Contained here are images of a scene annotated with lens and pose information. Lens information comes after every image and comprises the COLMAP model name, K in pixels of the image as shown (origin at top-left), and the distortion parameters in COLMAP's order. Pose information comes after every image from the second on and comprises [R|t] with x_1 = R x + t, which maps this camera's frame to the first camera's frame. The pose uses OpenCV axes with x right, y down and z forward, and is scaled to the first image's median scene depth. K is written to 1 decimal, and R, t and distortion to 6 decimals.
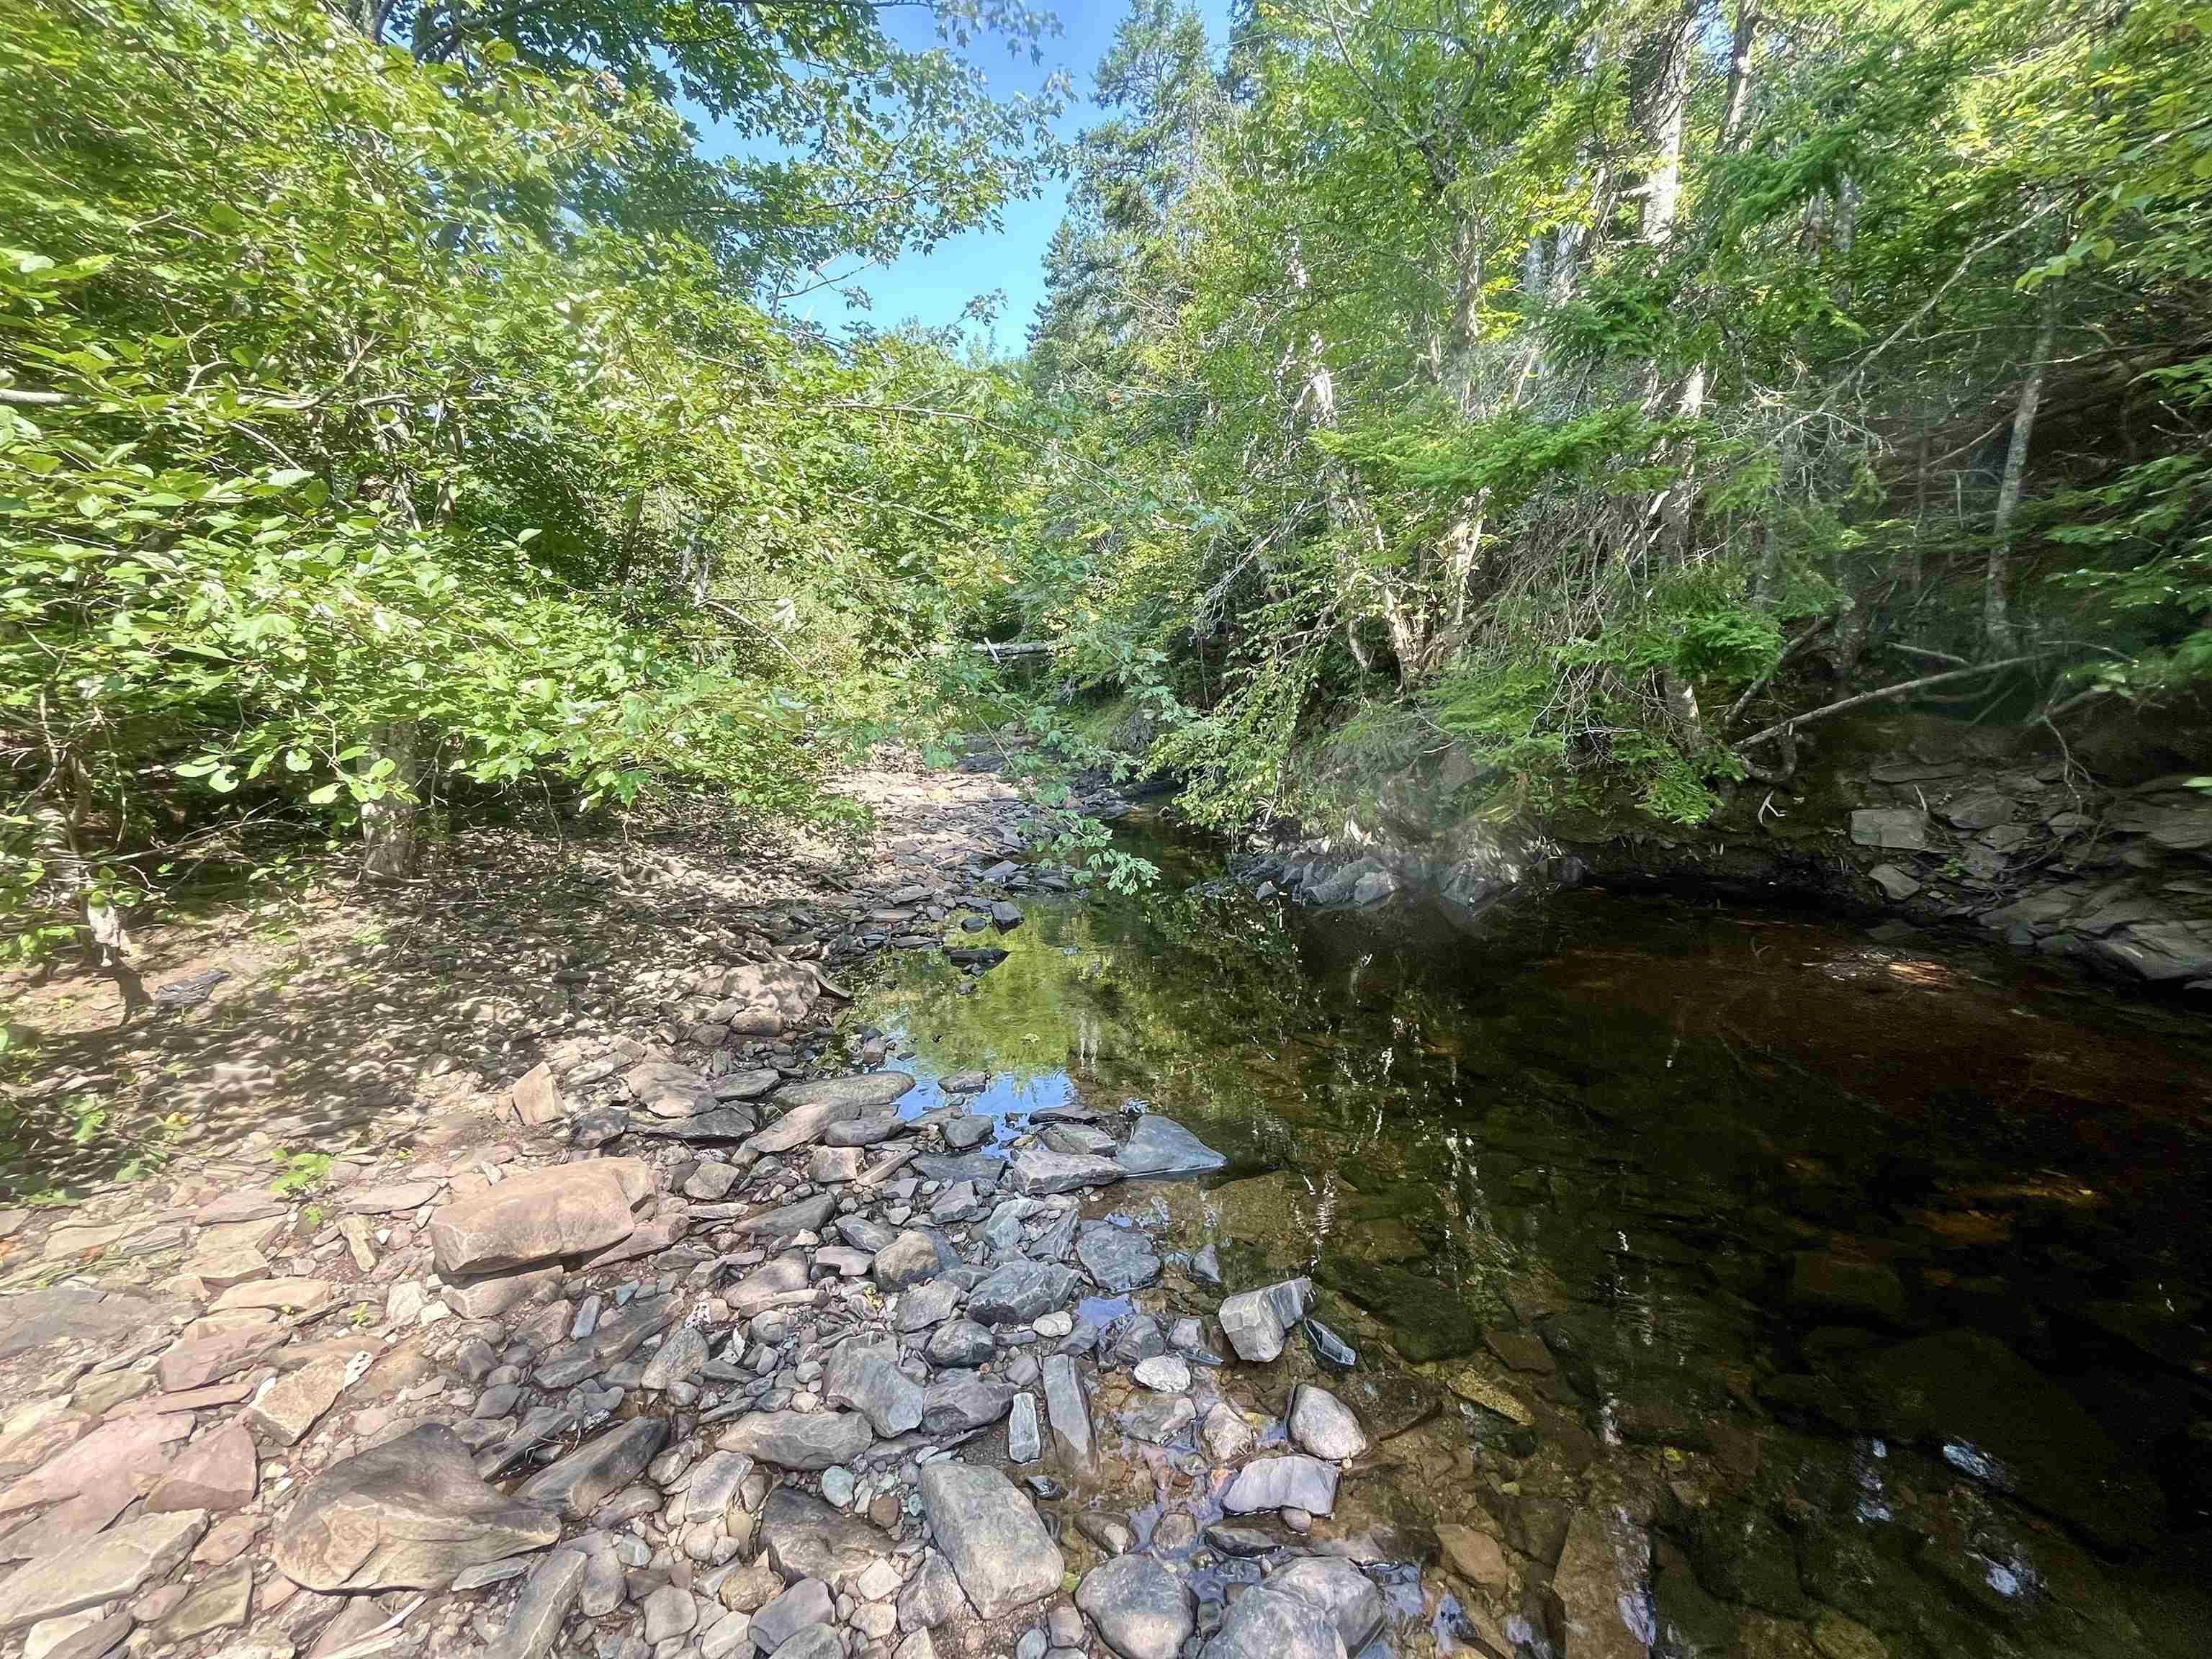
lens RADIAL K [[888.0, 0, 1111.4], [0, 888.0, 831.7], [0, 0, 1]] dist [-0.011473, 0.000799]
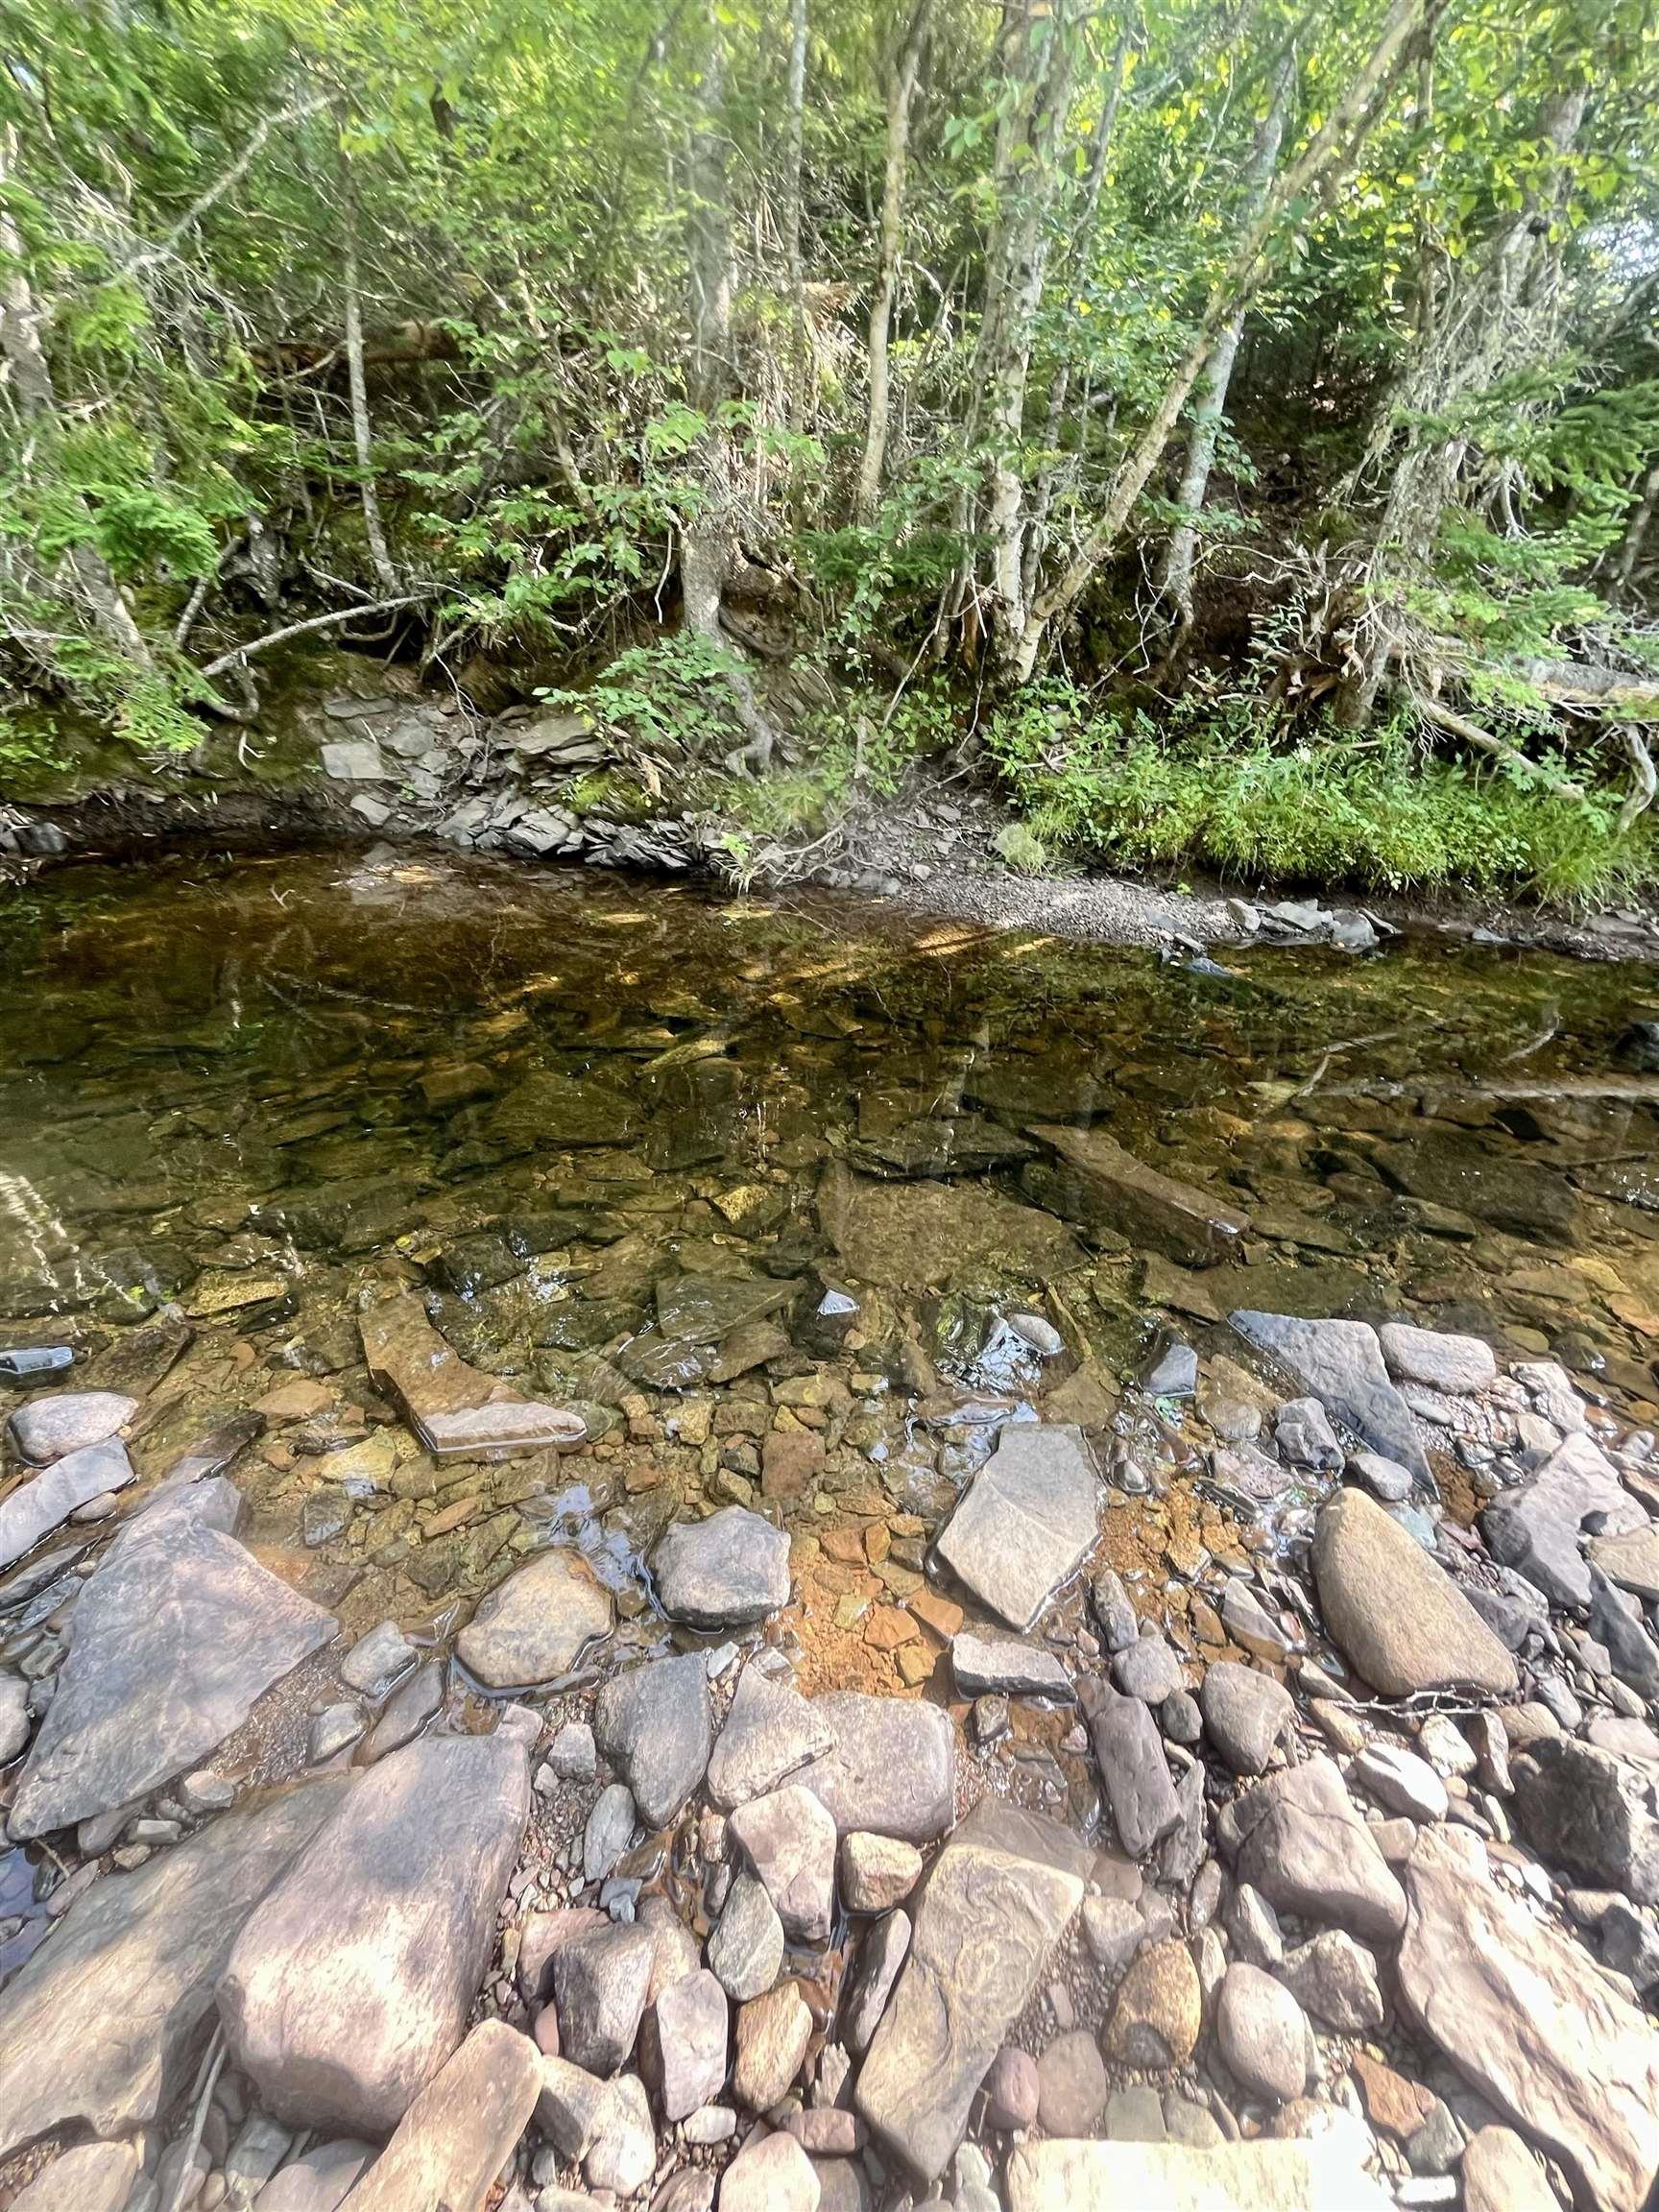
lens RADIAL K [[888.0, 0, 832.5], [0, 888.0, 1111.4], [0, 0, 1]] dist [-0.011473, 0.000799]
pose [[0.341283, -0.371176, 0.863571, -0.054103], [0.090686, 0.927447, 0.362792, 0.069916], [-0.935576, -0.045501, 0.350182, 0.020947]]
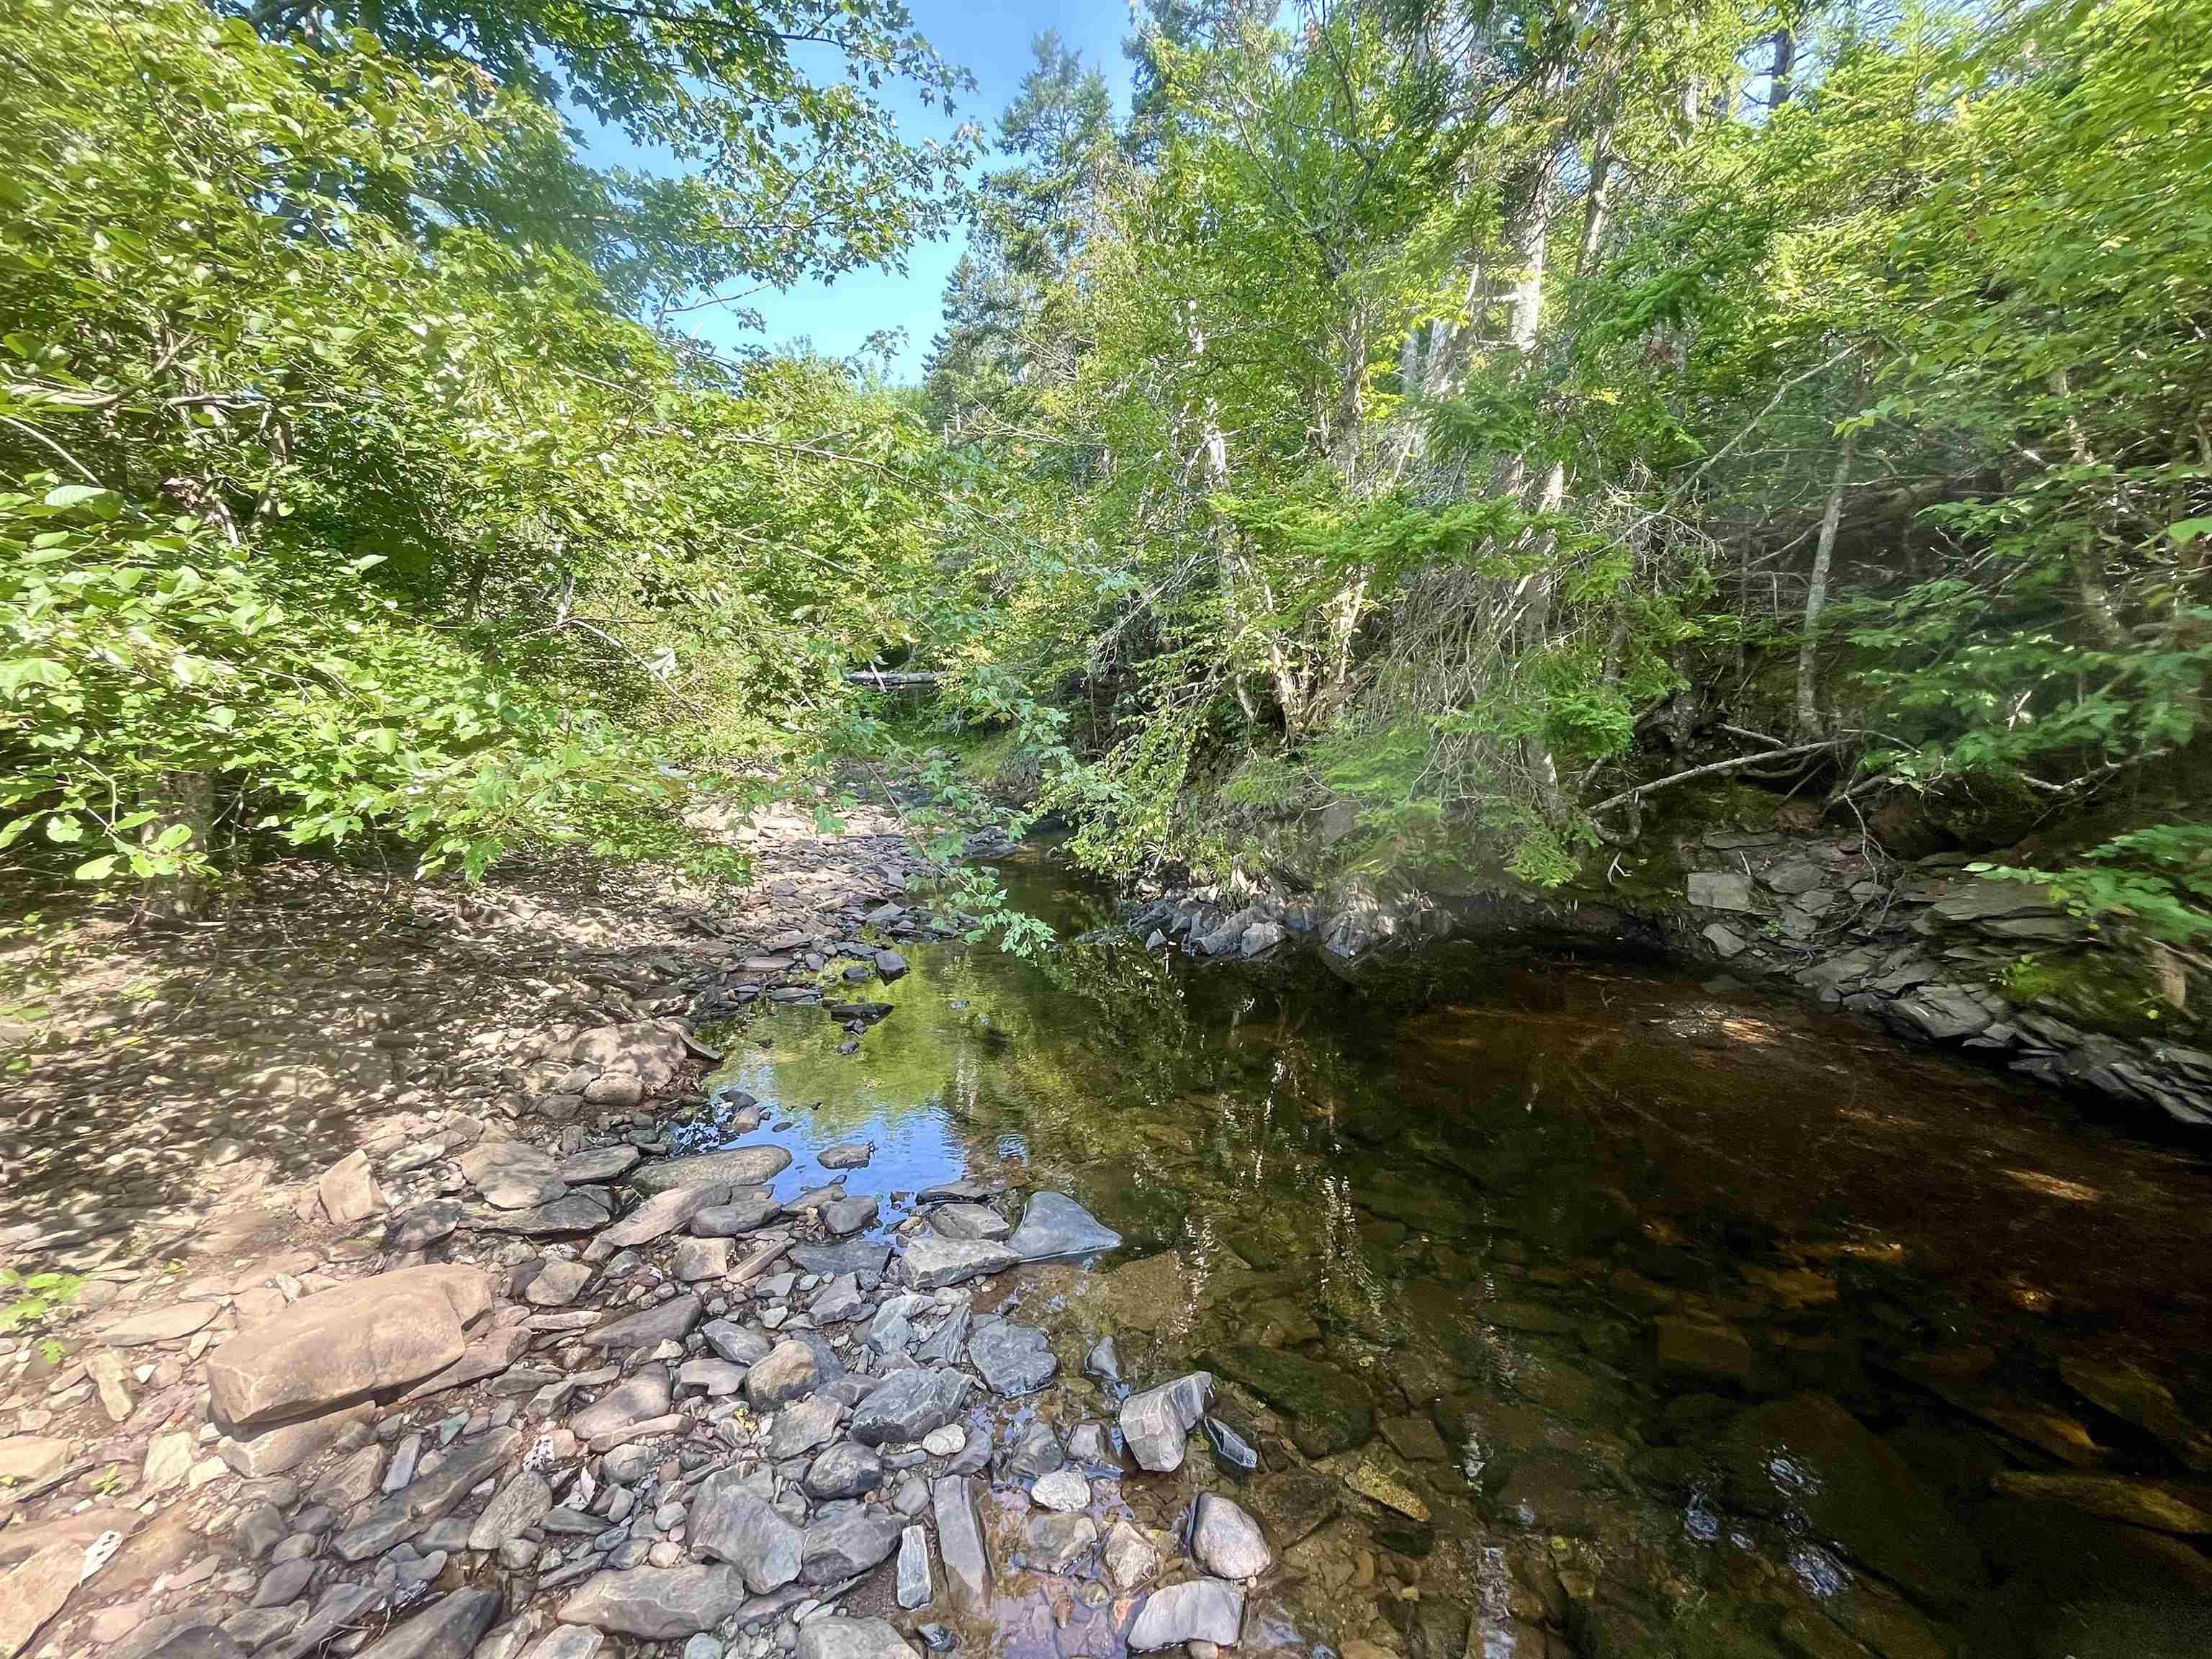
lens RADIAL K [[888.0, 0, 1112.9], [0, 888.0, 828.2], [0, 0, 1]] dist [-0.011473, 0.000799]
pose [[0.990797, 0.024795, 0.133068, -0.014762], [-0.020103, 0.999132, -0.036489, -0.032400], [-0.133857, 0.033478, 0.990435, 0.012125]]
